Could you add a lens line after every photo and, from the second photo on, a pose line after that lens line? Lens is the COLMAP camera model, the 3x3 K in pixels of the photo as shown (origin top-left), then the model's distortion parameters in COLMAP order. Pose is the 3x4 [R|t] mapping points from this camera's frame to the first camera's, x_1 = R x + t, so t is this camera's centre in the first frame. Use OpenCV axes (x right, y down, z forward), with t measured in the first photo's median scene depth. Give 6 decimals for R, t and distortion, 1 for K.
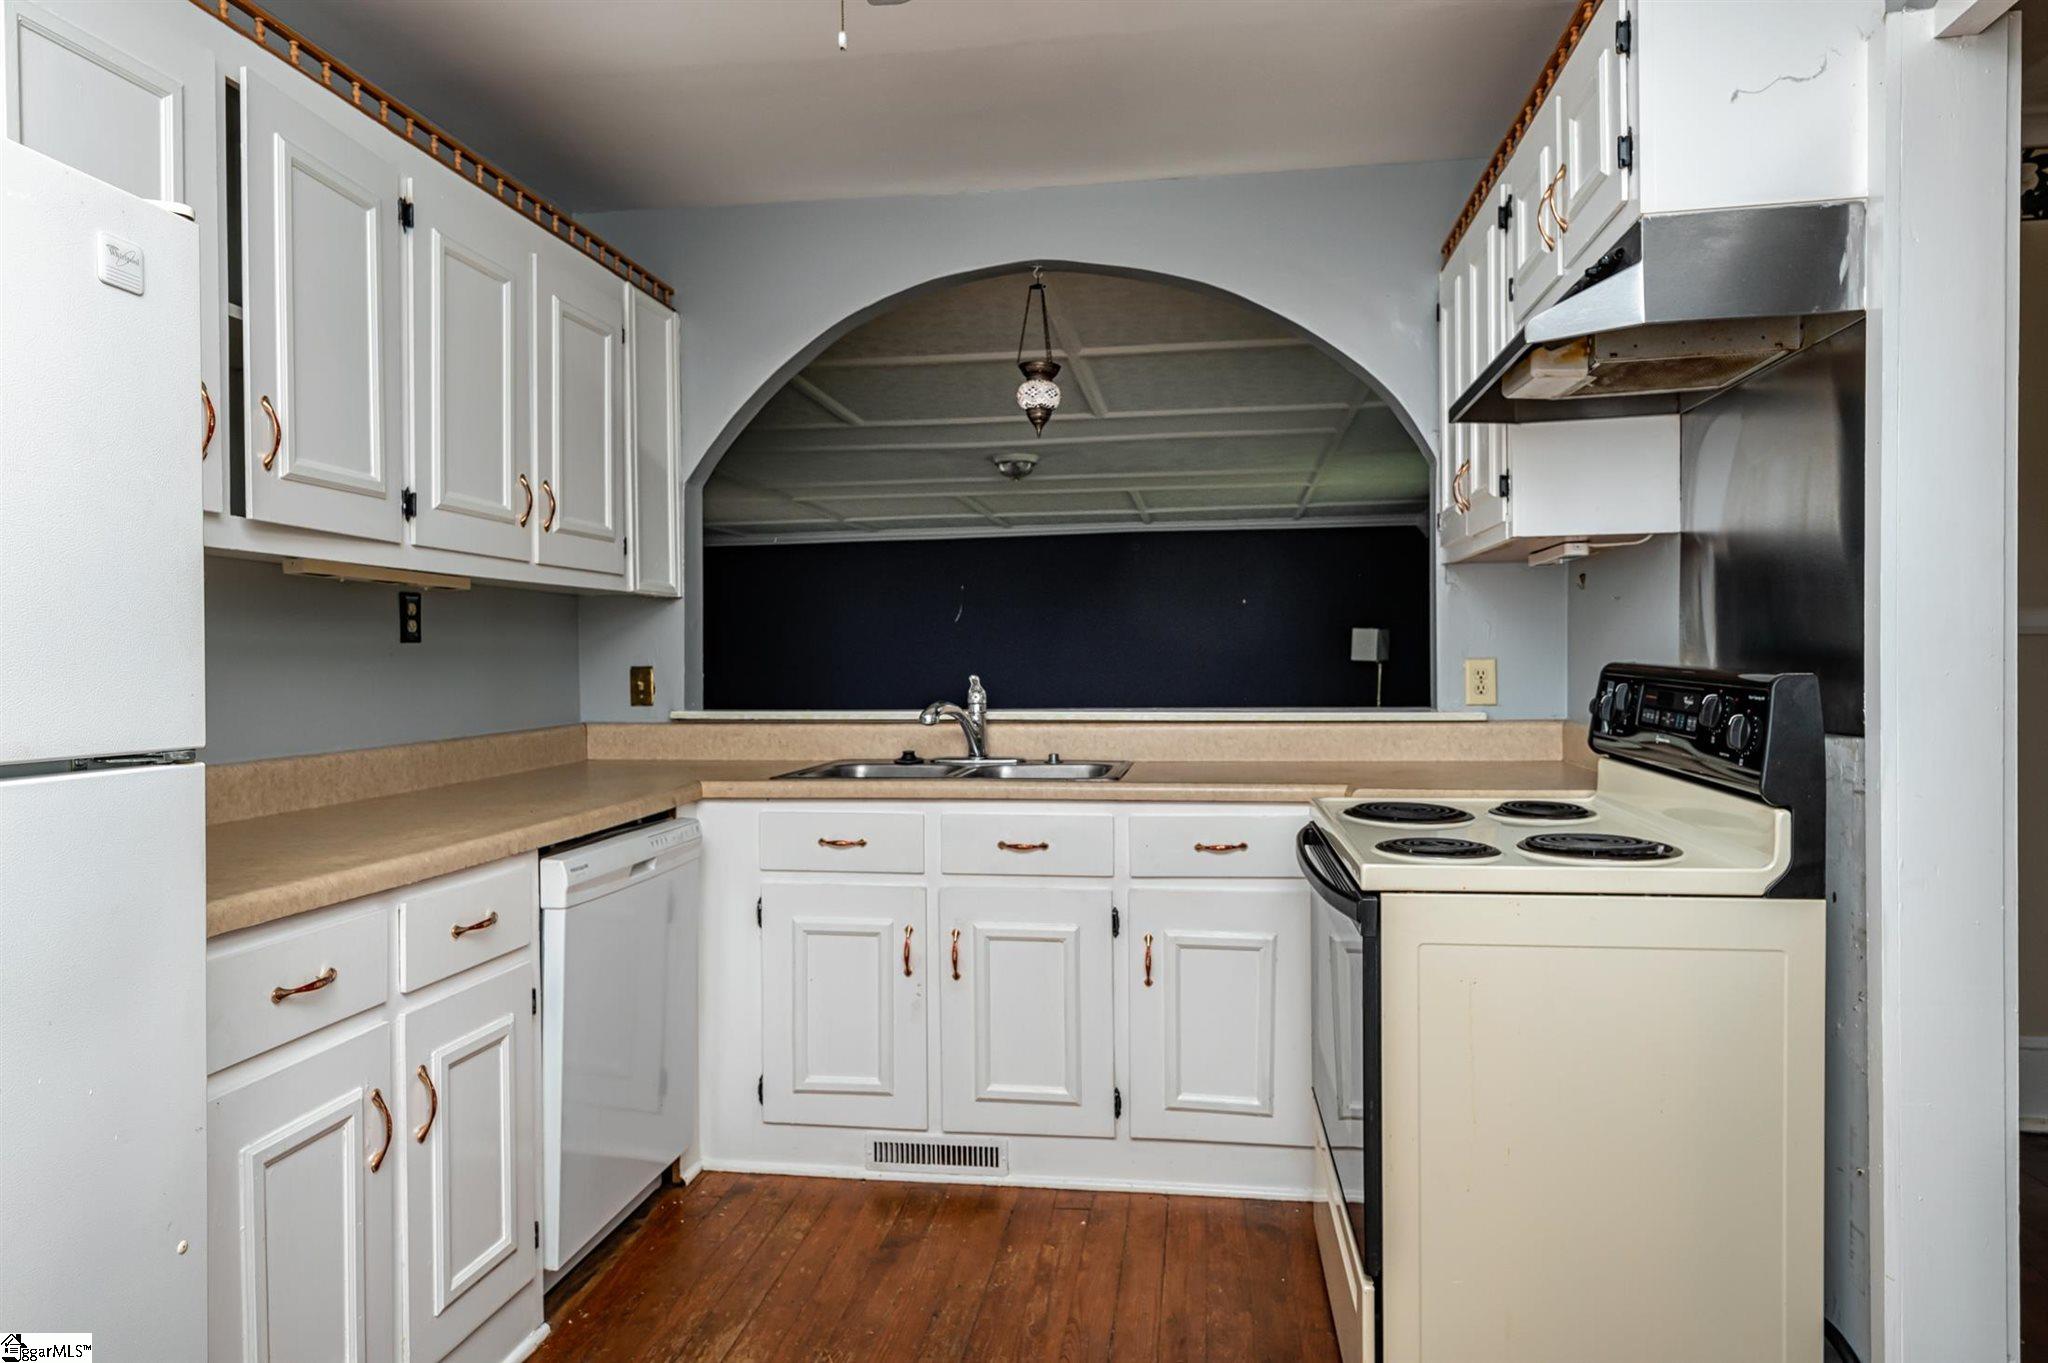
lens RADIAL K [[1254.1, 0, 1024.0], [0, 1254.1, 681.5], [0, 0, 1]] dist [0.000650, 0.000144]
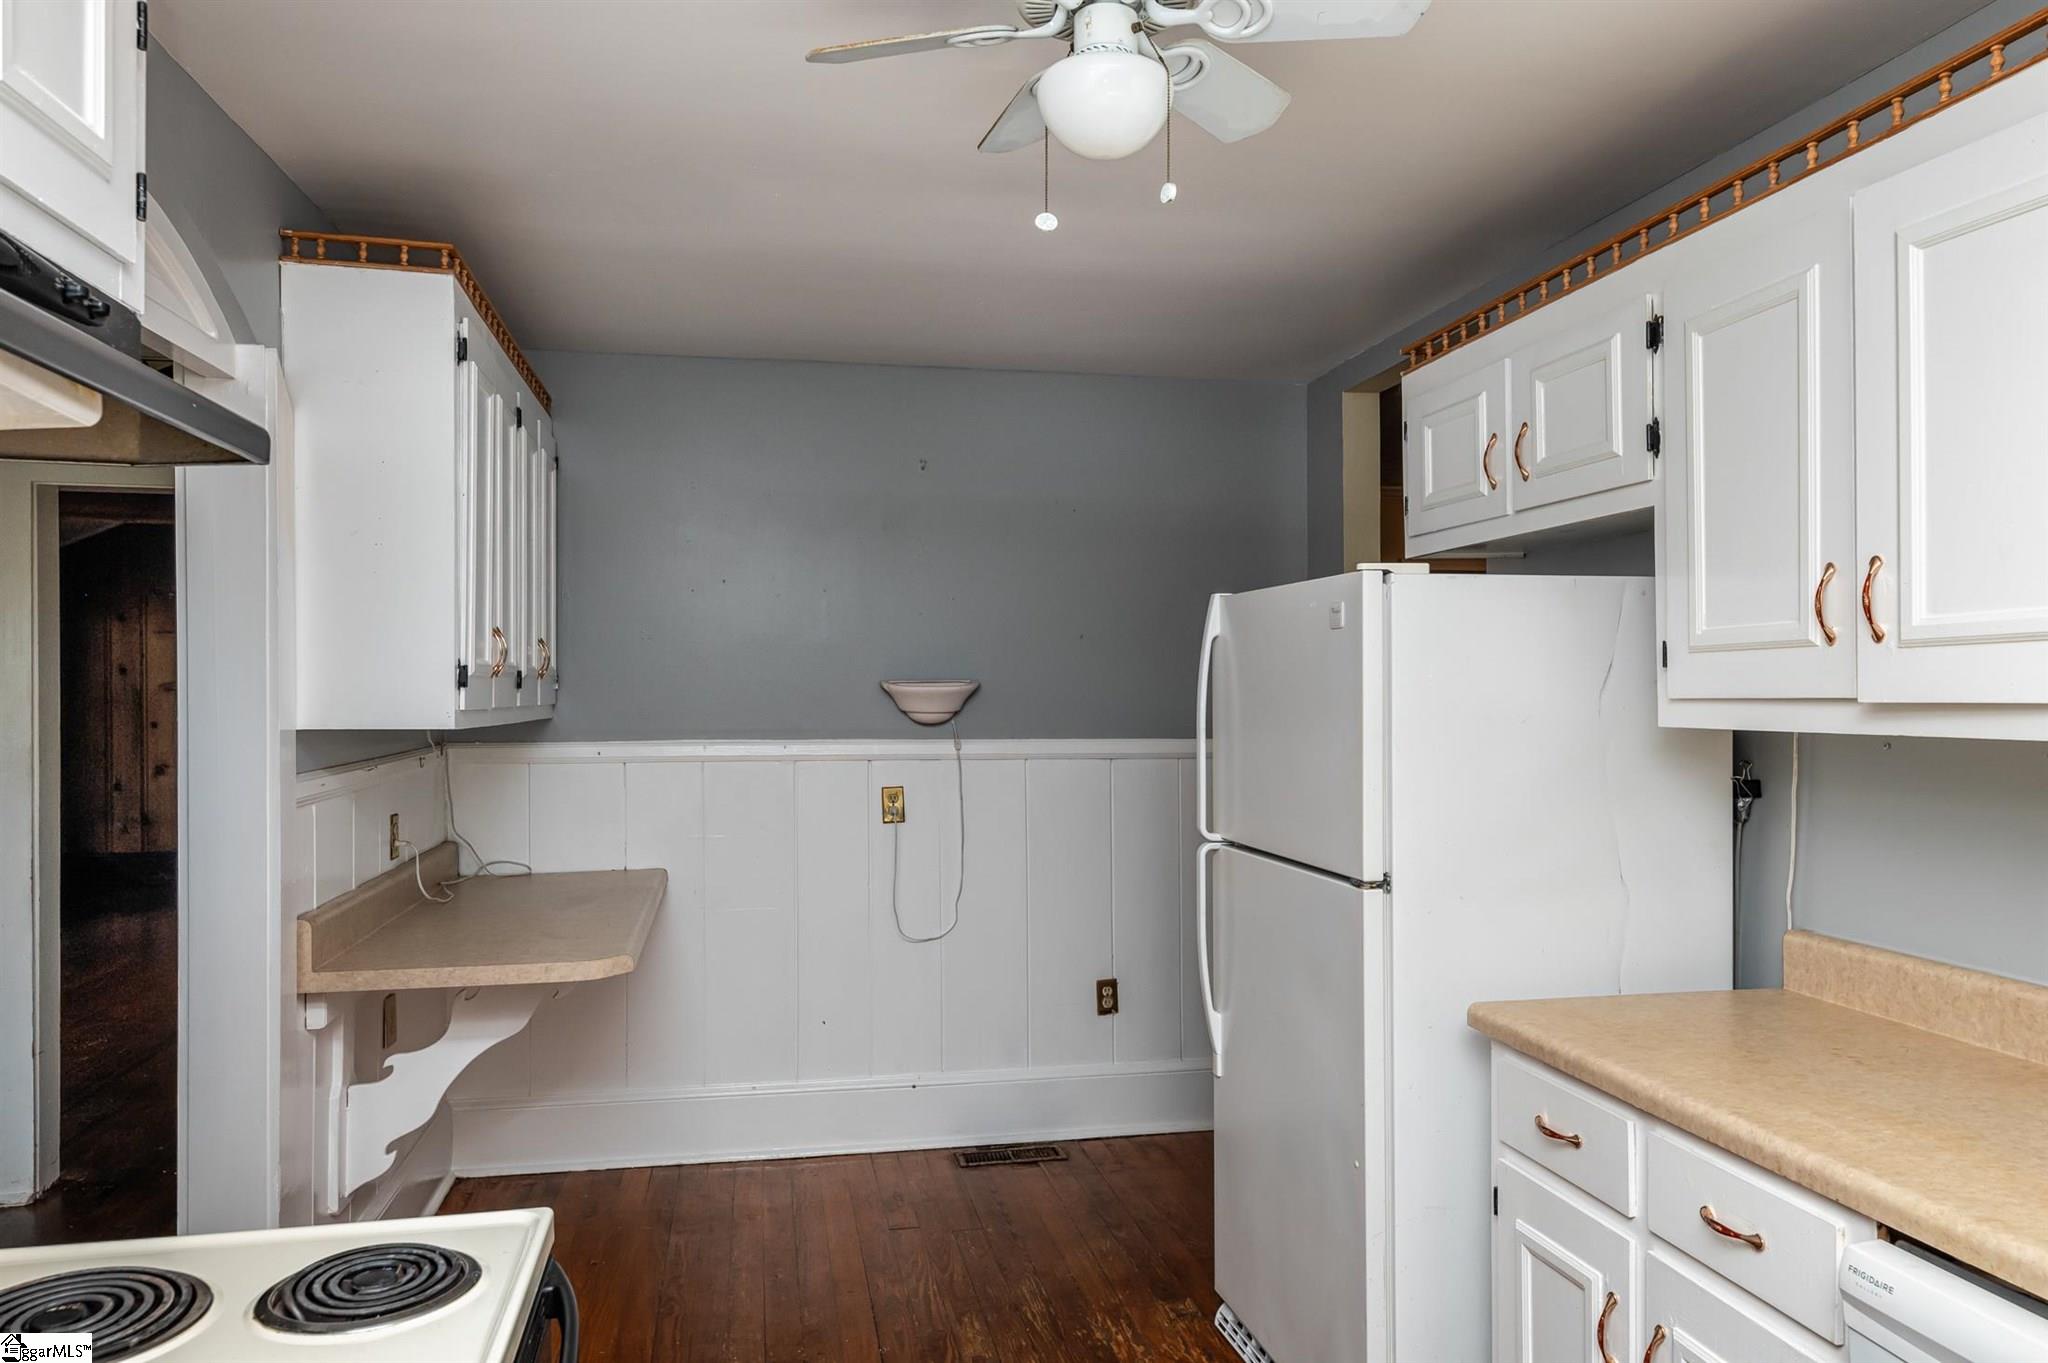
lens RADIAL K [[1360.8, 0, 1024.0], [0, 1360.8, 681.5], [0, 0, 1]] dist [0.000642, 0.000387]
pose [[-0.943257, 0.006607, -0.331999, 0.226341], [0.003672, 0.999948, 0.009468, -0.120692], [0.332044, 0.007712, -0.943232, 1.663432]]
